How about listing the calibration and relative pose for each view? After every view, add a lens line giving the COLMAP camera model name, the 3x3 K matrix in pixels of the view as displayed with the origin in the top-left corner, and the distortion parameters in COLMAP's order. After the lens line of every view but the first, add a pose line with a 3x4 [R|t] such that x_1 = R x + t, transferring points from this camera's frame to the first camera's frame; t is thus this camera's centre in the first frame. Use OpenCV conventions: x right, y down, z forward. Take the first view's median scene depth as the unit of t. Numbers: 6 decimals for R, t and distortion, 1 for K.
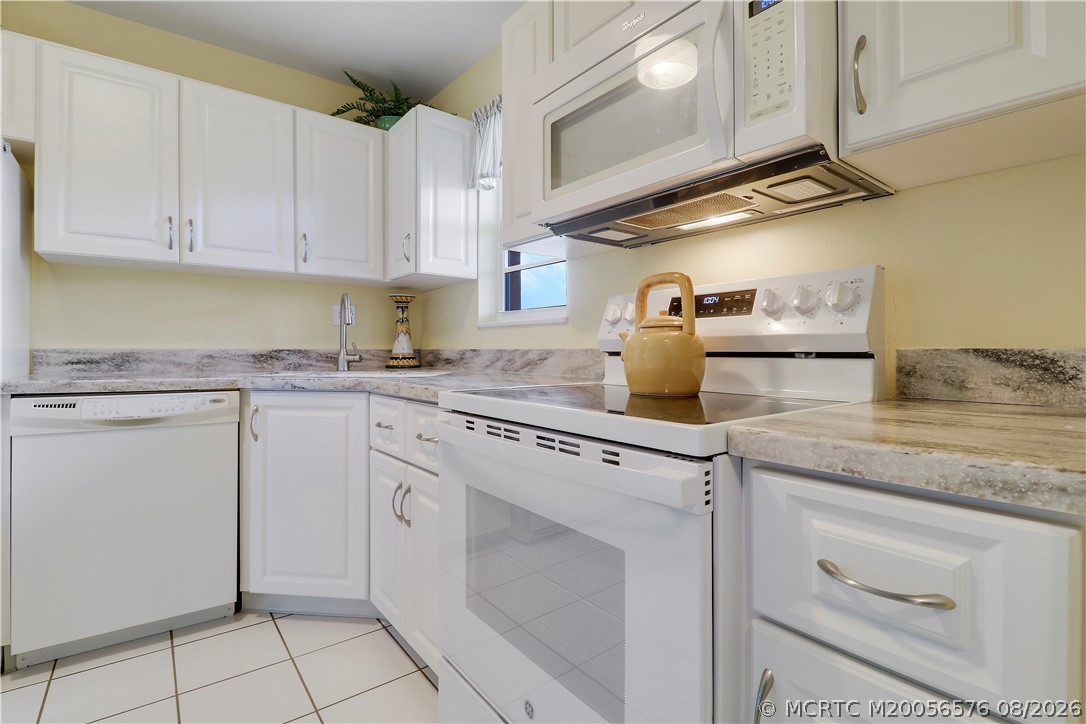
lens RADIAL K [[511.8, 0, 543.0], [0, 511.8, 362.0], [0, 0, 1]] dist [0.018129, -0.016756]
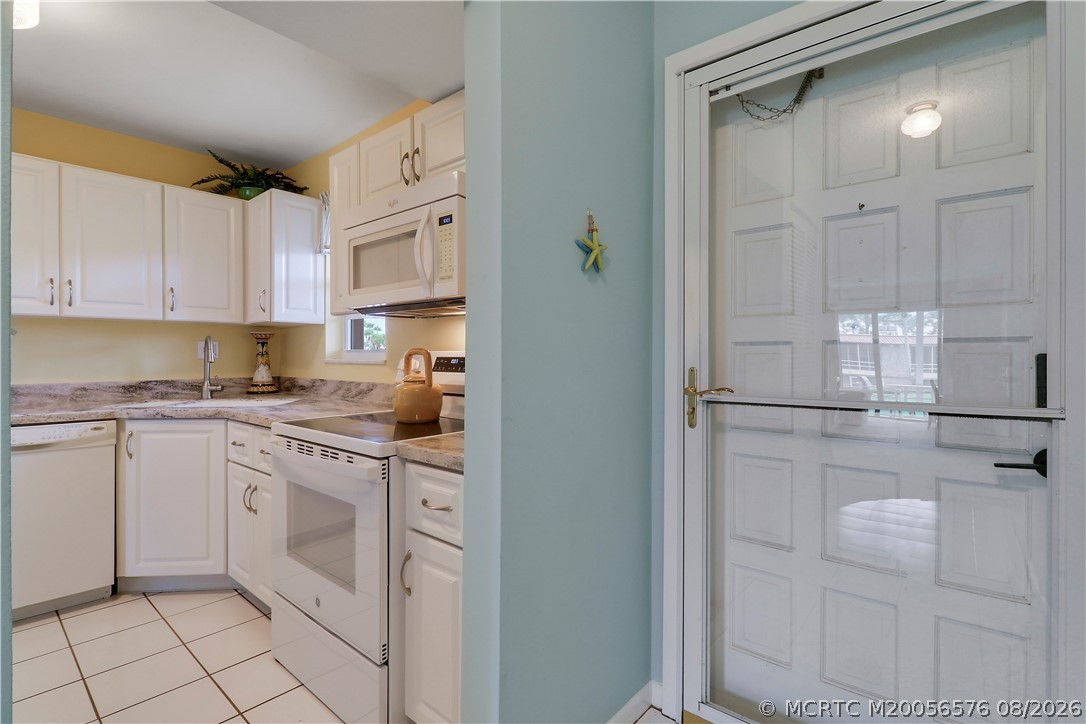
lens RADIAL K [[511.8, 0, 543.0], [0, 511.8, 362.0], [0, 0, 1]] dist [0.018129, -0.016756]
pose [[0.980251, -0.002716, 0.197741, 0.184621], [0.004324, 0.999961, -0.007697, -0.068344], [-0.197712, 0.008400, 0.980224, -0.432756]]
